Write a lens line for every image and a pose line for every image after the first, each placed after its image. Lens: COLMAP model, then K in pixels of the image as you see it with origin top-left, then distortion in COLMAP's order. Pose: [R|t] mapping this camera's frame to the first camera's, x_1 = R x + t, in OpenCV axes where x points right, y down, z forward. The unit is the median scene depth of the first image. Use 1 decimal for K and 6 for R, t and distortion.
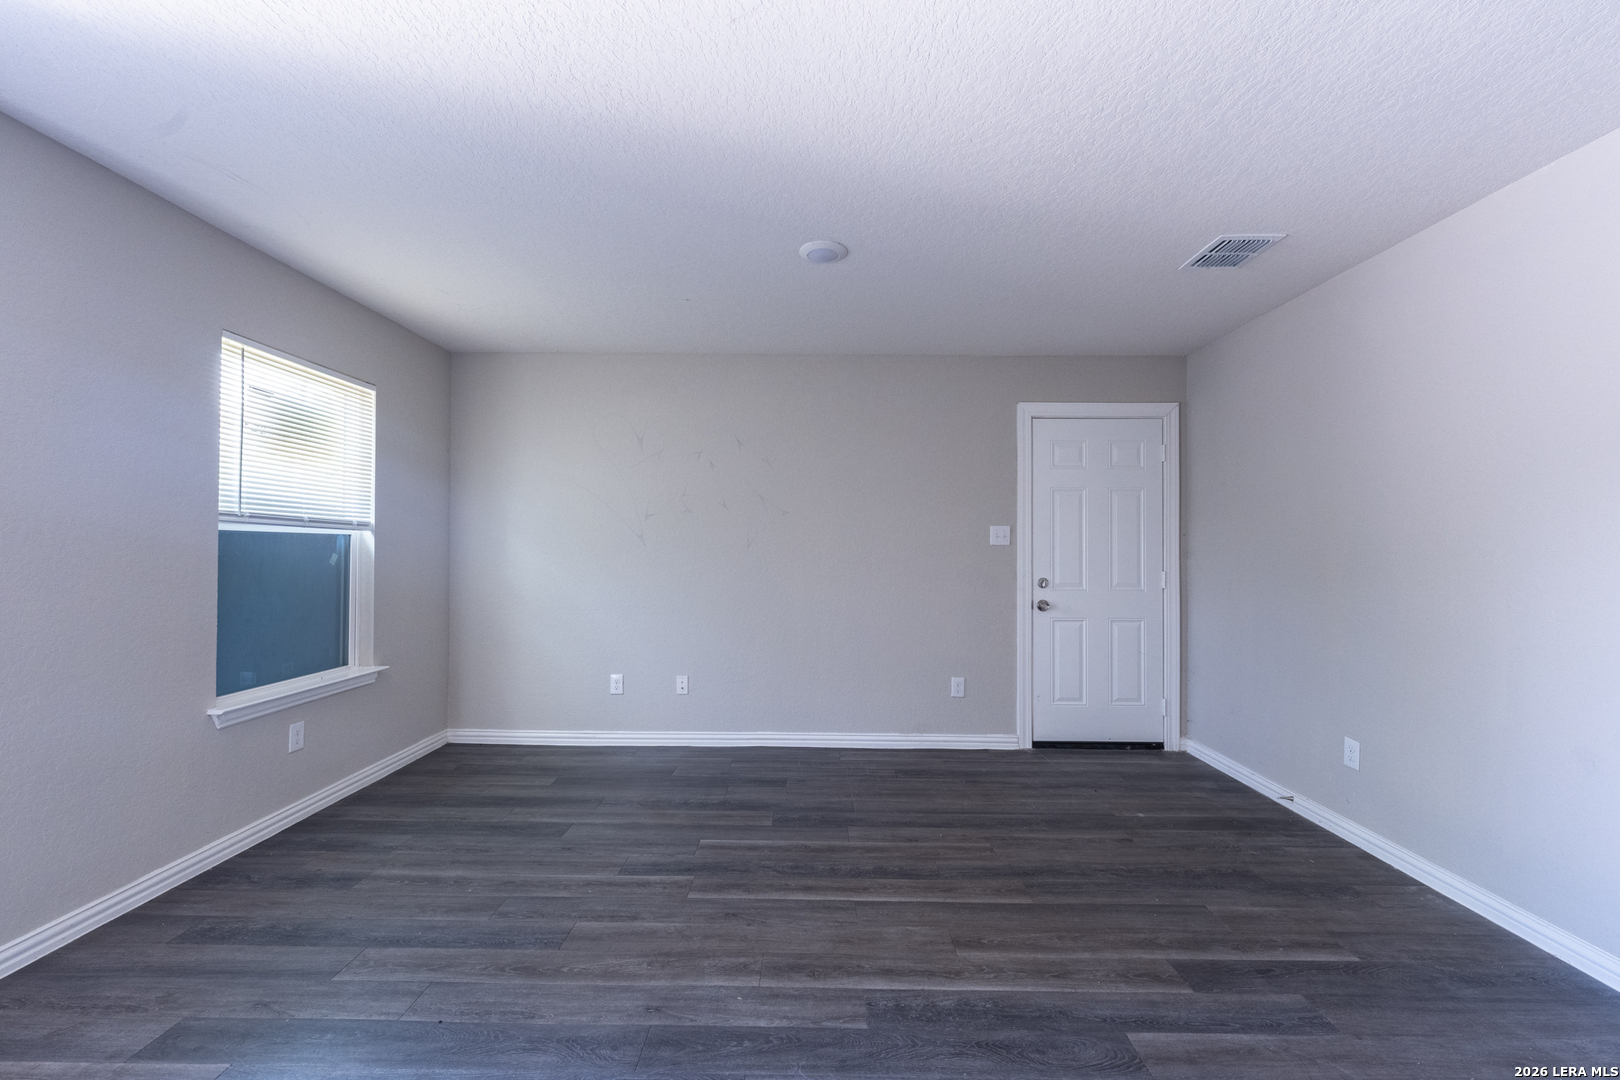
lens RADIAL K [[647.9, 0, 811.1], [0, 647.9, 542.8], [0, 0, 1]] dist [0.000306, -0.000542]
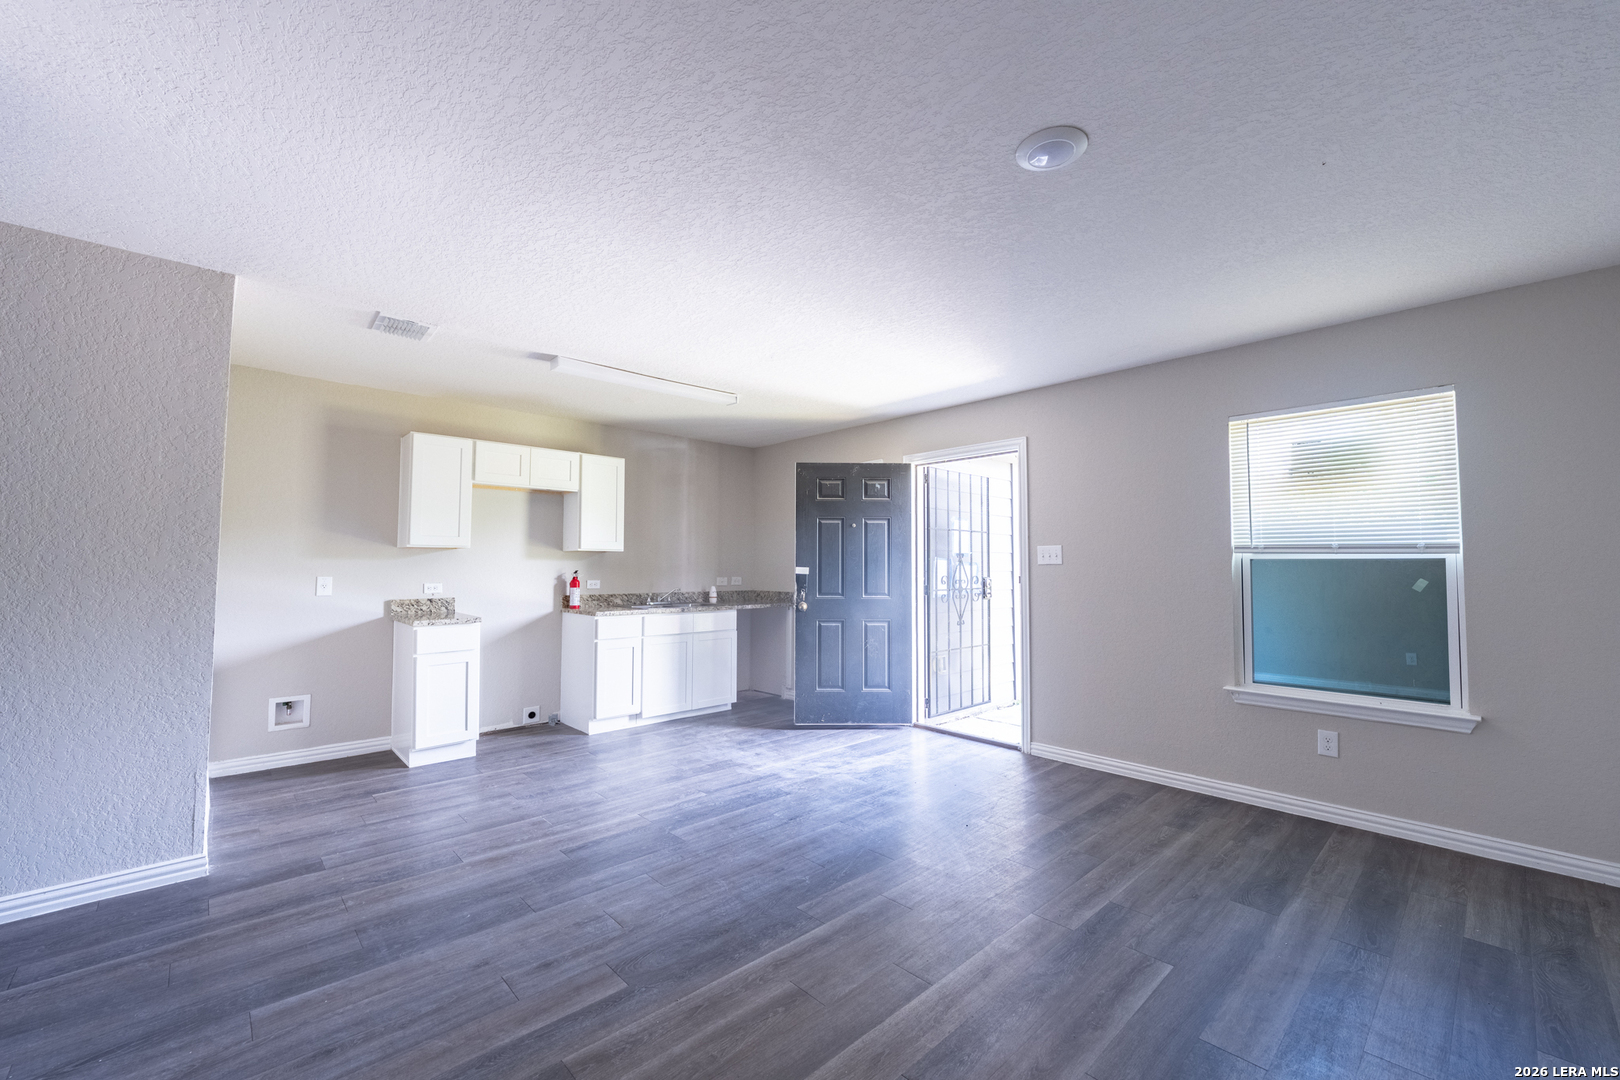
lens RADIAL K [[647.9, 0, 812.3], [0, 647.9, 535.4], [0, 0, 1]] dist [0.000306, -0.000542]
pose [[-0.717941, -0.045077, -0.694643, 0.837066], [-0.003129, 0.998100, -0.061535, 0.020790], [0.696097, -0.042005, -0.716718, 1.606511]]
